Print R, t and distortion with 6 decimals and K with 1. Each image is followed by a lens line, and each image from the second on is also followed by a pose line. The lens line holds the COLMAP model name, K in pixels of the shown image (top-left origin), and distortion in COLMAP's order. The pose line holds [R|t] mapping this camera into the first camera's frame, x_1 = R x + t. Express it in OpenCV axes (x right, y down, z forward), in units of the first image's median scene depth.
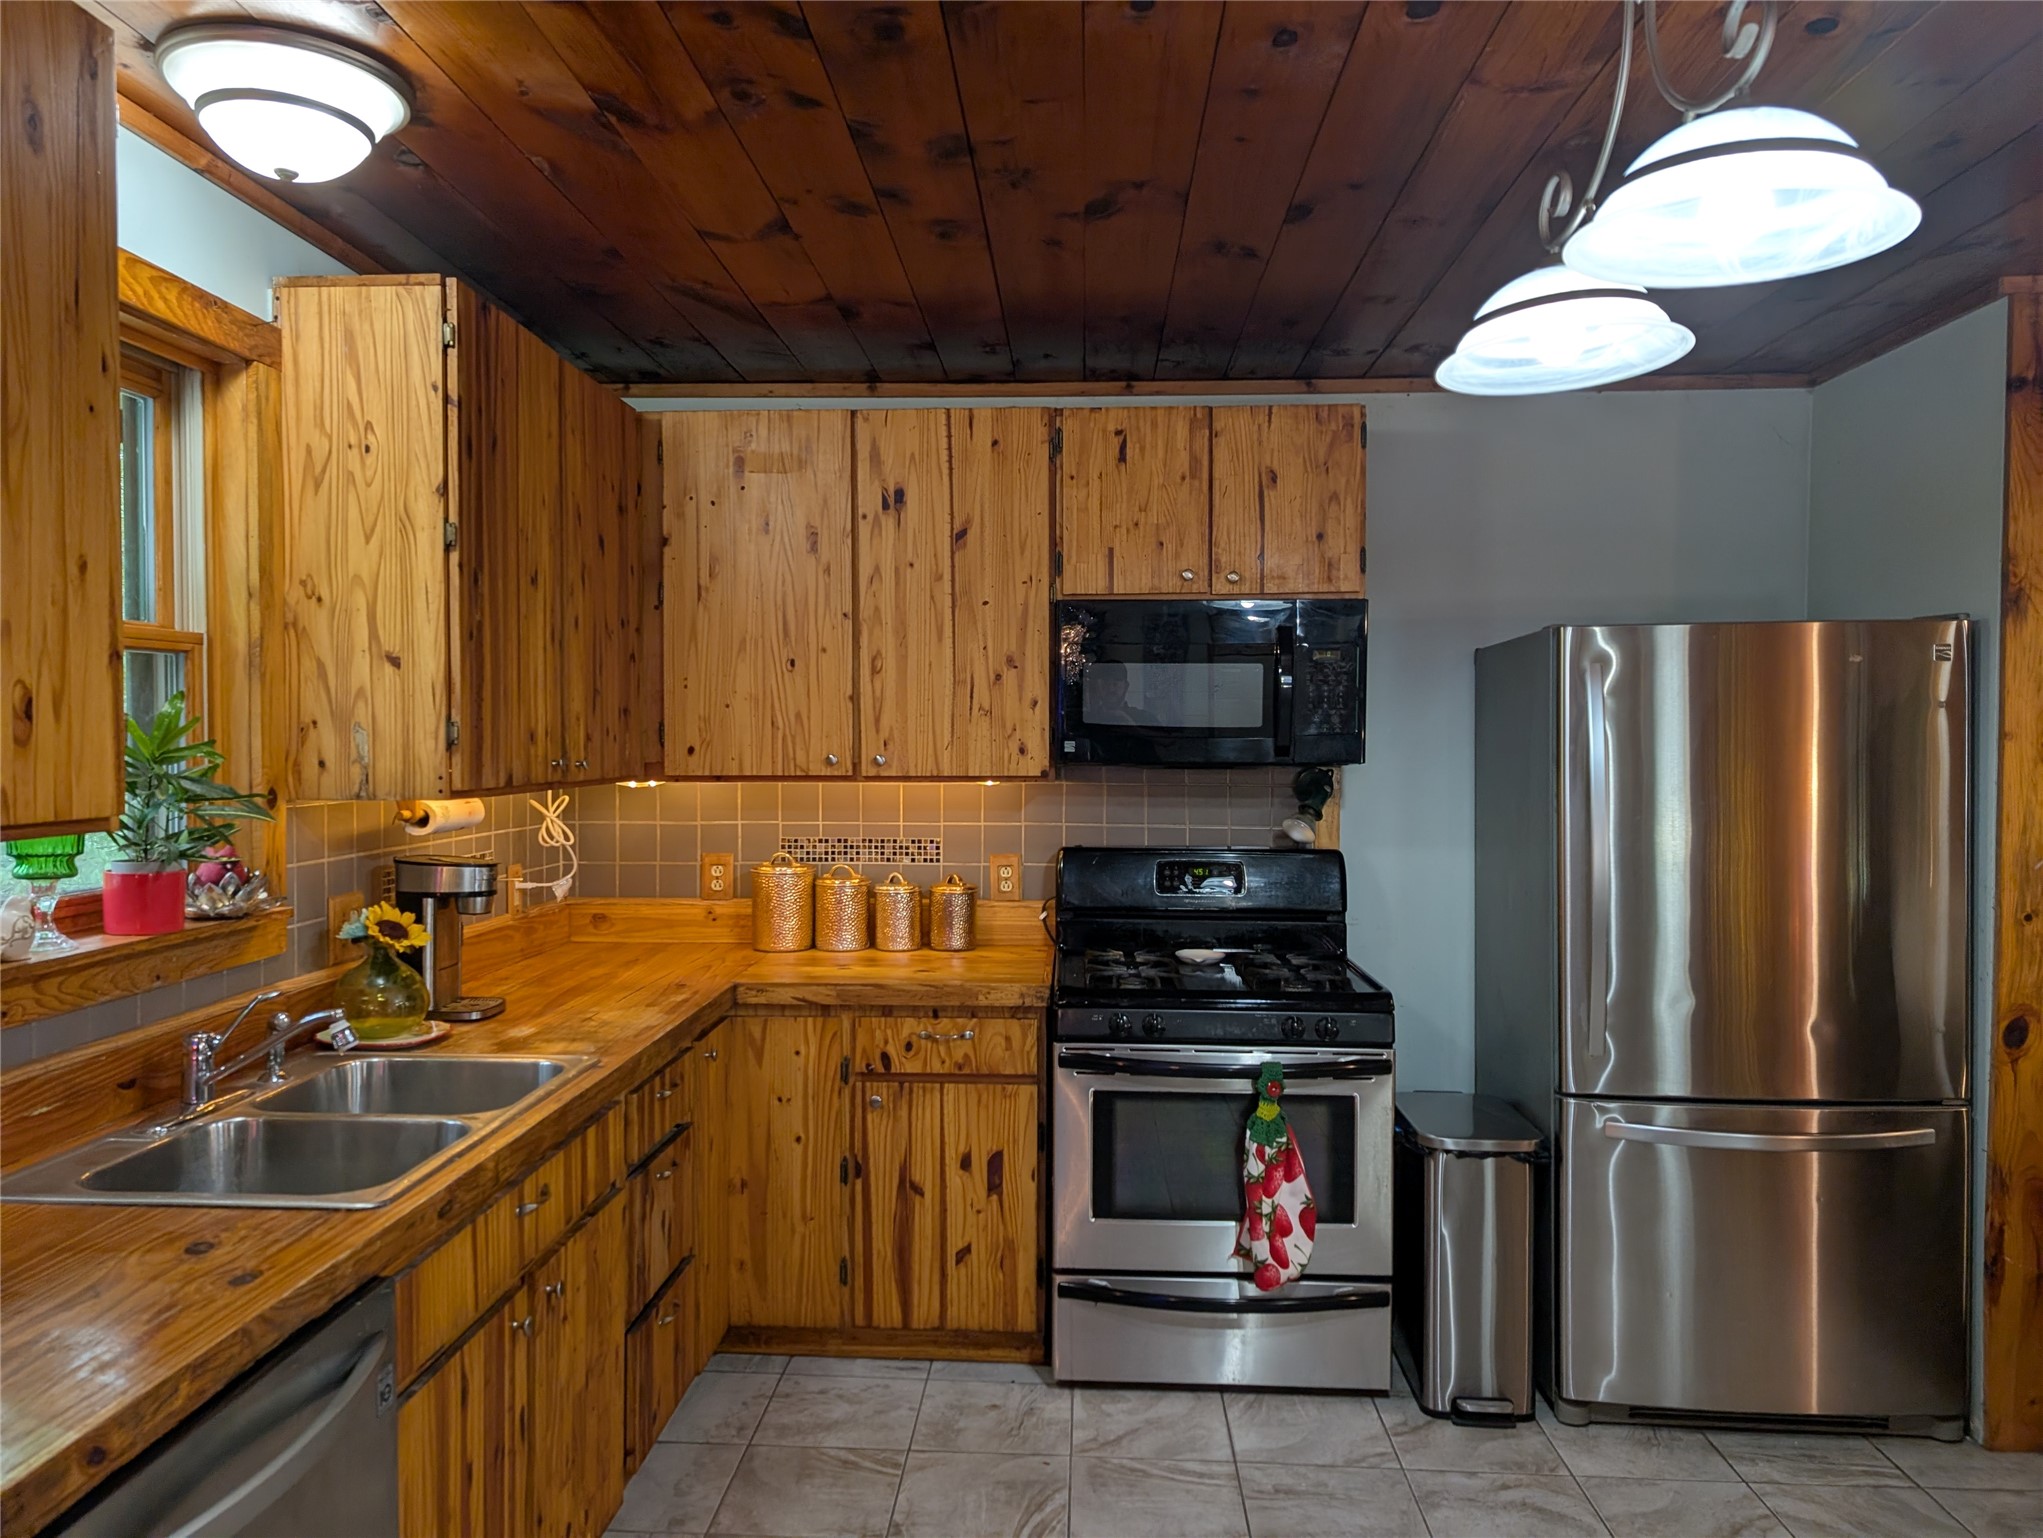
lens RADIAL K [[1464.8, 0, 1003.5], [0, 1464.8, 776.1], [0, 0, 1]] dist [0.032228, -0.027371]
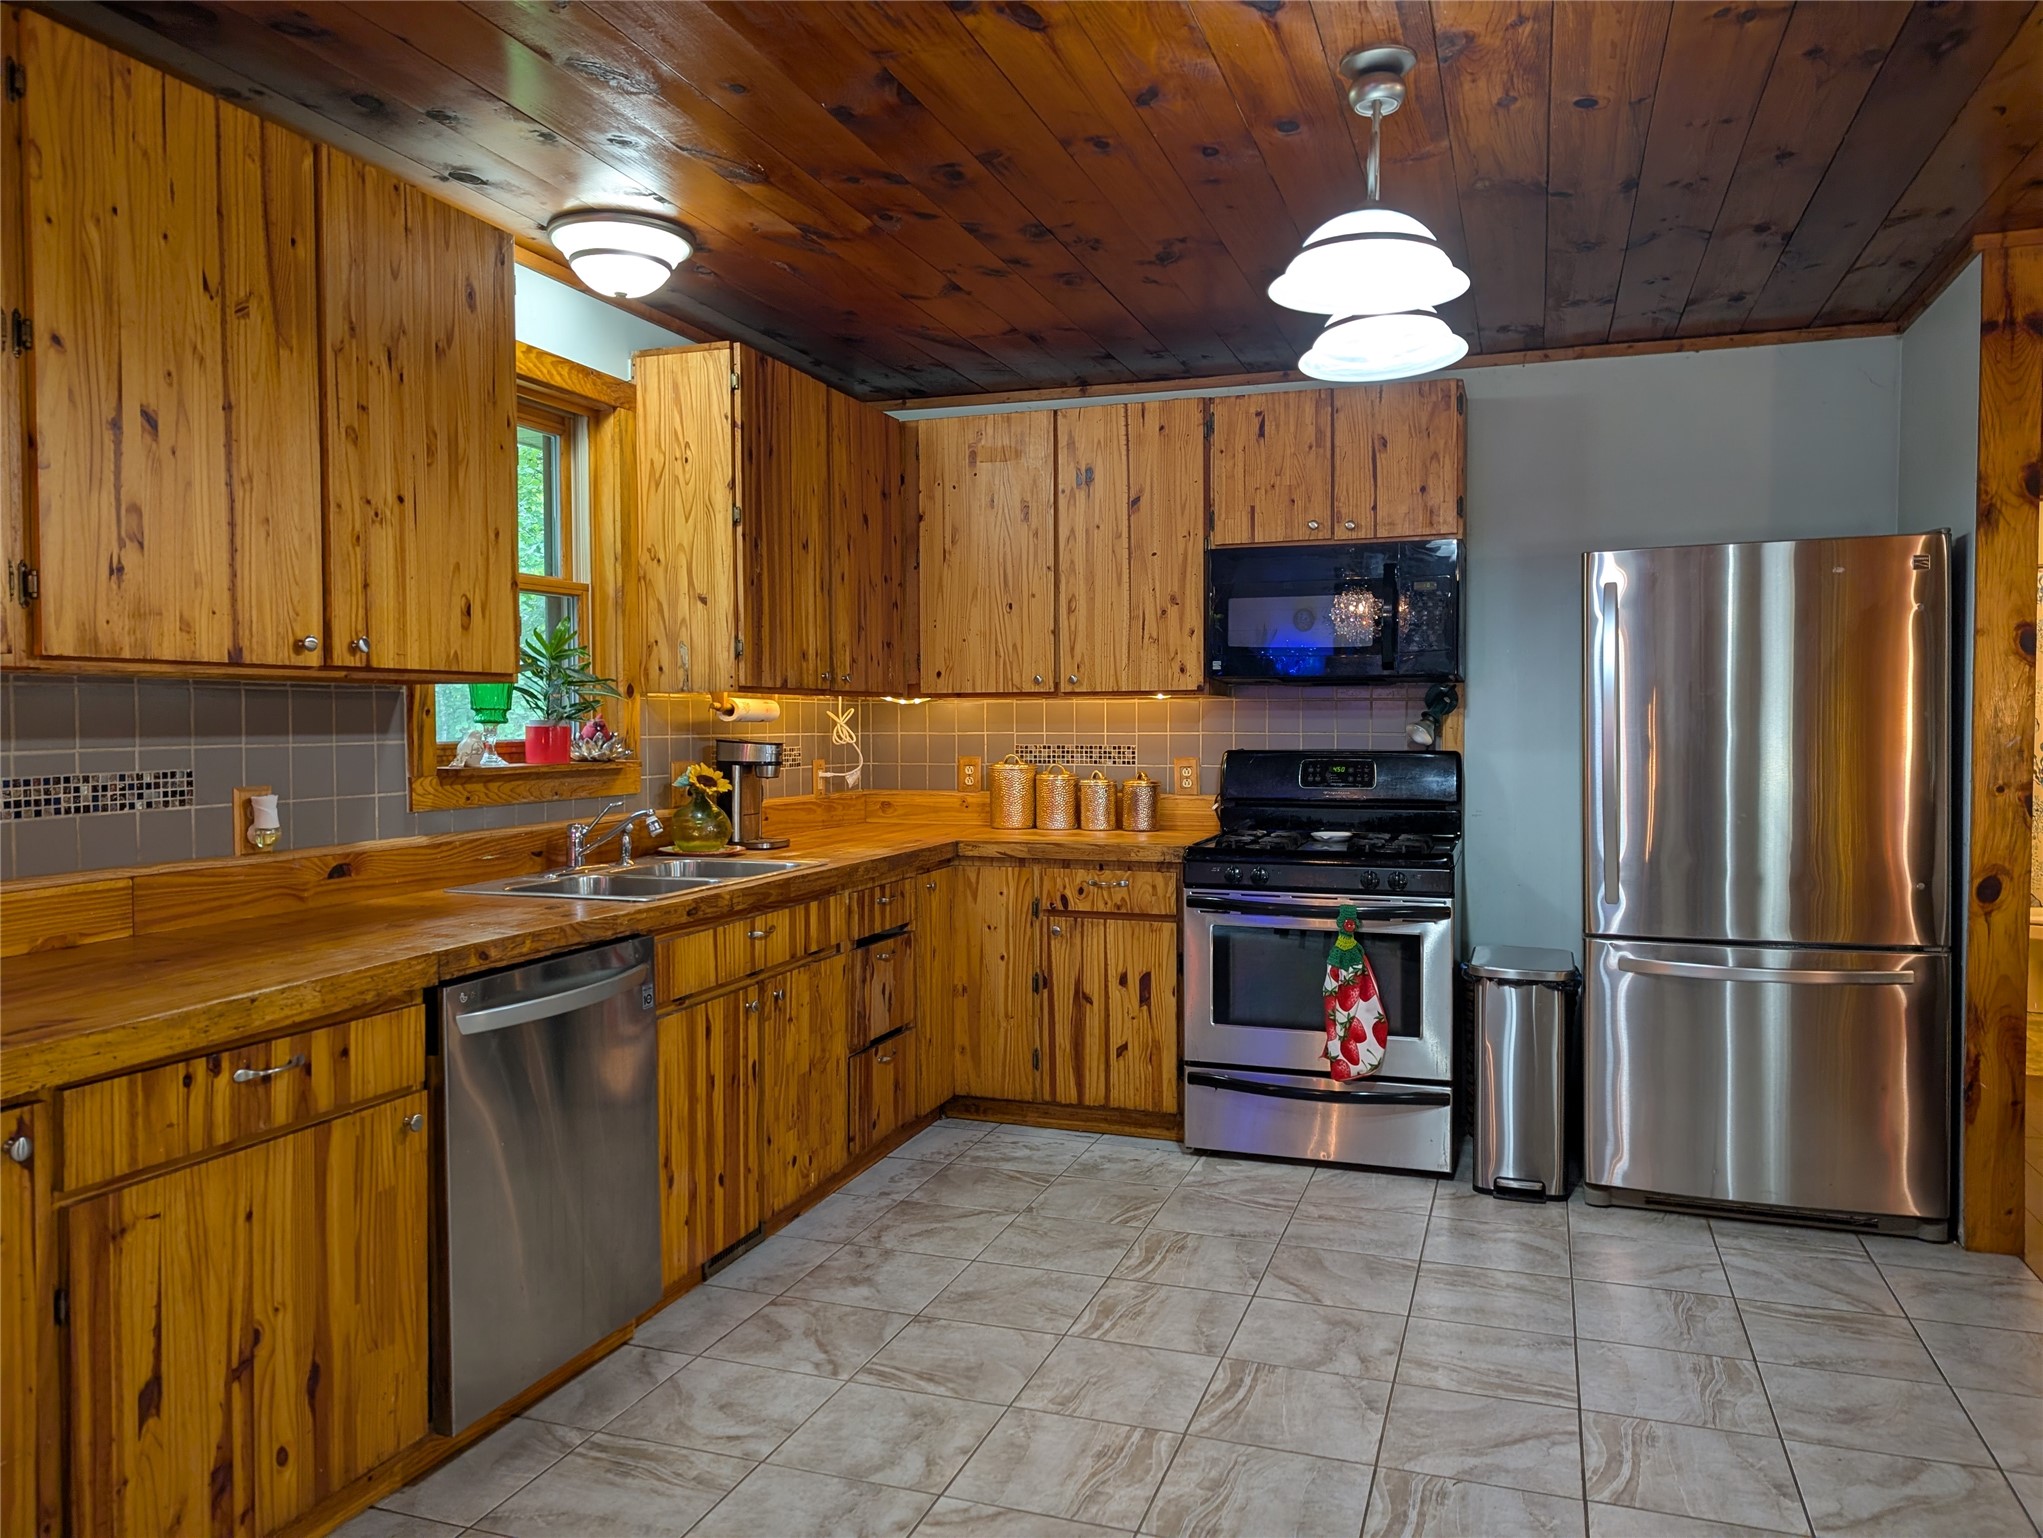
lens RADIAL K [[1475.5, 0, 1035.8], [0, 1475.5, 767.9], [0, 0, 1]] dist [0.058999, -0.075243]
pose [[0.963311, 0.002710, -0.268373, 0.266857], [-0.001861, 0.999992, 0.003417, 0.072886], [0.268380, -0.002792, 0.963309, -0.308082]]
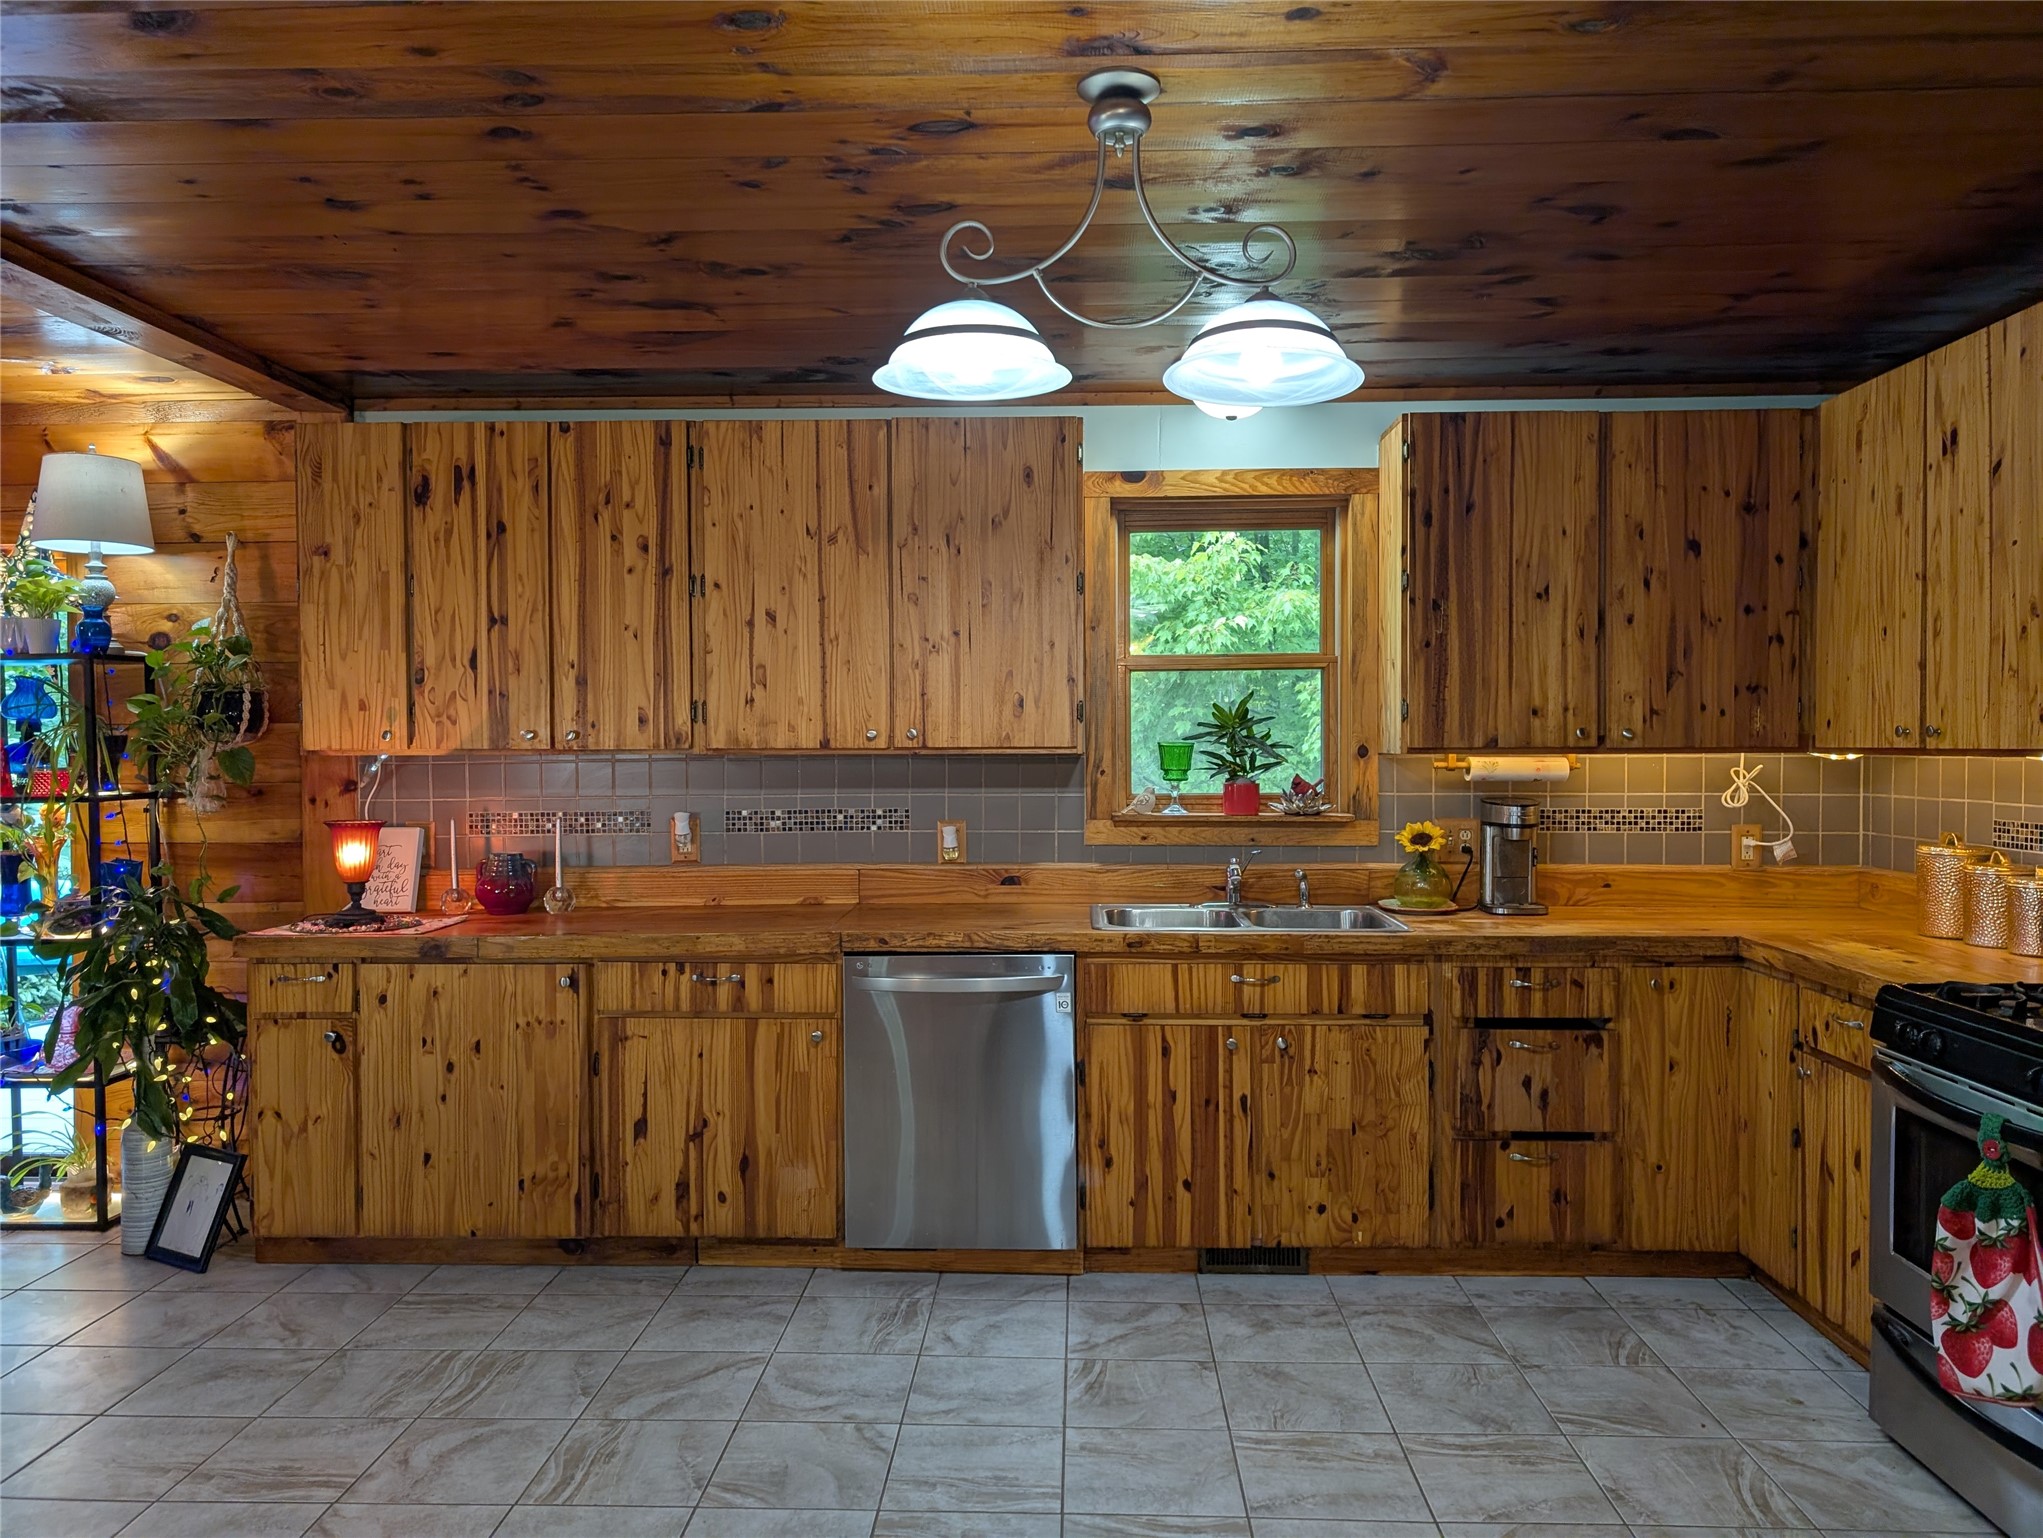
lens RADIAL K [[1464.8, 0, 1003.5], [0, 1464.8, 776.1], [0, 0, 1]] dist [0.032228, -0.027371]
pose [[0.010132, 0.021221, -0.999723, 0.951816], [-0.025965, 0.999443, 0.020952, 0.015357], [0.999611, 0.025746, 0.010678, 0.468387]]
